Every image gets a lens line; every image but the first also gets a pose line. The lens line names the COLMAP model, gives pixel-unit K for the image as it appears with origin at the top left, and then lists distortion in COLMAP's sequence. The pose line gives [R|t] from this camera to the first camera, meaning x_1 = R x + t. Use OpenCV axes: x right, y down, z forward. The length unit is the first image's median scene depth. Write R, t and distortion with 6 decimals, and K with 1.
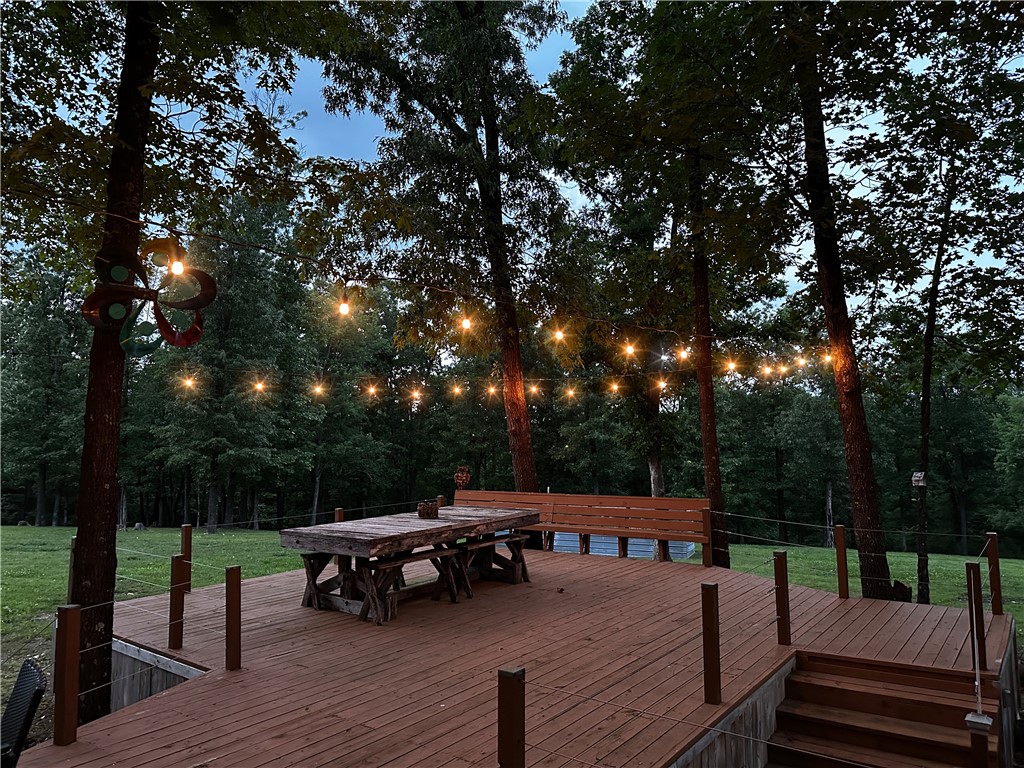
lens RADIAL K [[713.0, 0, 512.0], [0, 713.0, 383.1], [0, 0, 1]] dist [-0.005770, -0.003223]
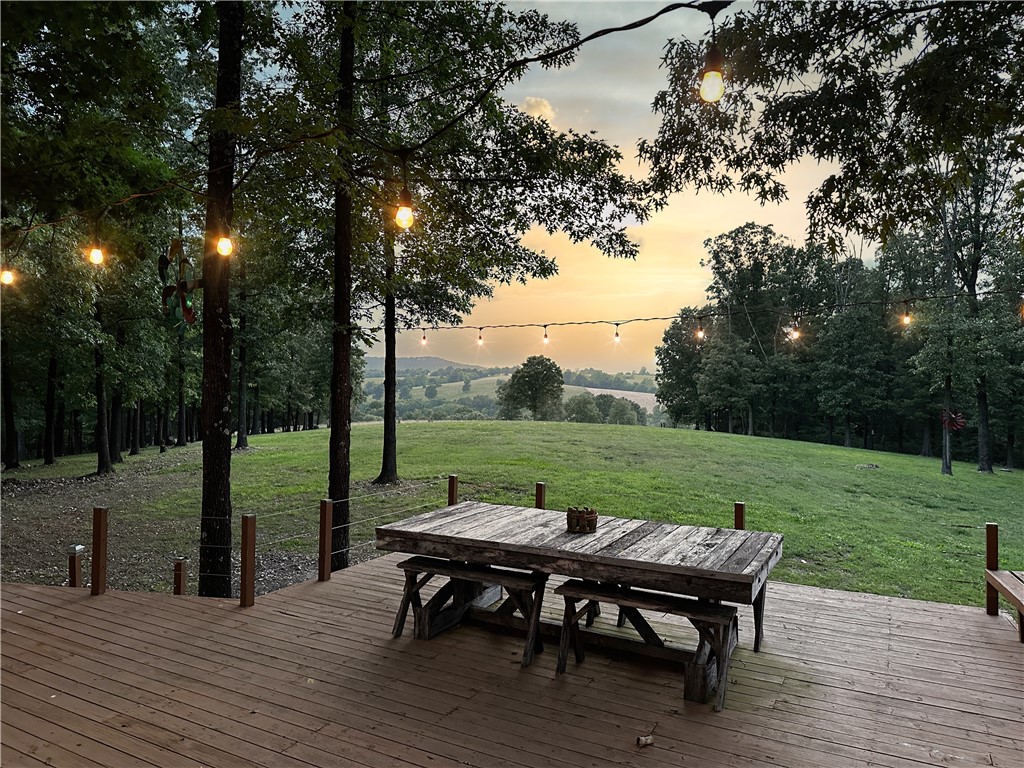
lens RADIAL K [[713.0, 0, 512.0], [0, 713.0, 381.8], [0, 0, 1]] dist [-0.005770, -0.003223]
pose [[0.155525, 0.012045, -0.987758, 0.877583], [0.063499, 0.997736, 0.022165, 0.059686], [0.985789, -0.066169, 0.154408, 1.431461]]
